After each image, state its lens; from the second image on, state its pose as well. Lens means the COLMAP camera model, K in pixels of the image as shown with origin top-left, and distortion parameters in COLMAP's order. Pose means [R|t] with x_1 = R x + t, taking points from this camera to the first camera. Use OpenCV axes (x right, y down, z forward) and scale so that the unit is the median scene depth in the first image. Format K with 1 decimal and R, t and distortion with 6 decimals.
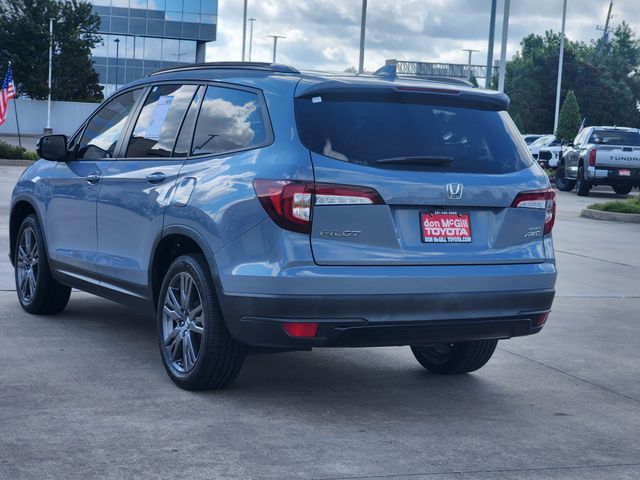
lens RADIAL K [[1266.3, 0, 306.6], [0, 1266.3, 238.4], [0, 0, 1]] dist [-0.446297, 3.873988]
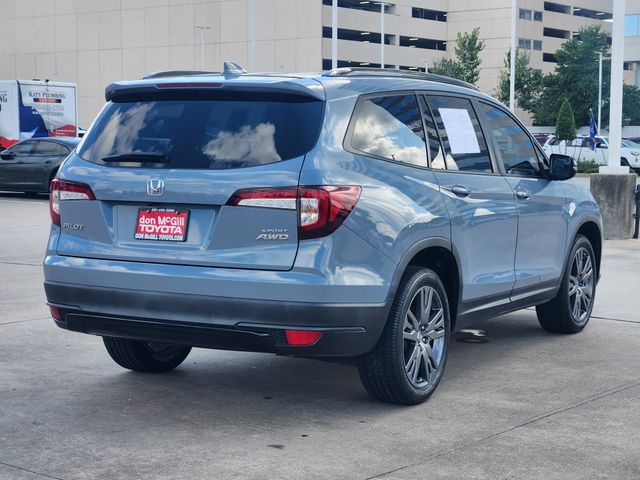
lens RADIAL K [[1266.3, 0, 306.6], [0, 1266.3, 238.4], [0, 0, 1]] dist [-0.446297, 3.873988]
pose [[0.501894, 0.022820, -0.864628, 1.009640], [-0.054636, 0.998492, -0.005362, 0.000847], [0.863202, 0.049931, 0.502384, 0.605765]]
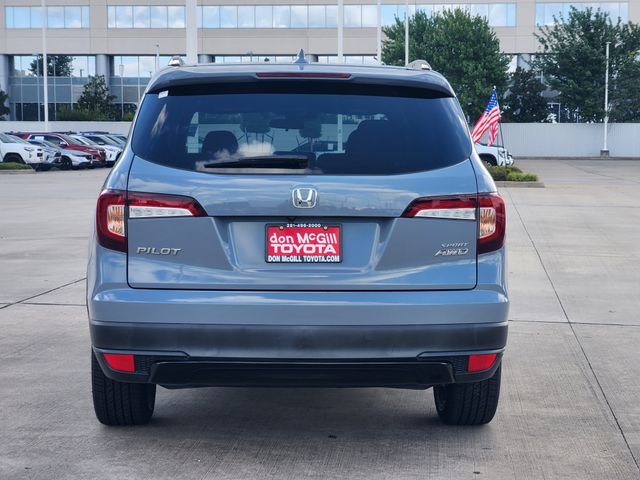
lens RADIAL K [[1221.2, 0, 320.0], [0, 1221.2, 240.0], [0, 0, 1]] dist [-0.069963, -0.070782]
pose [[0.893012, -0.003569, -0.450019, 0.470357], [-0.003635, 0.999879, -0.015143, 0.000706], [0.450019, 0.015158, 0.892890, 0.307371]]
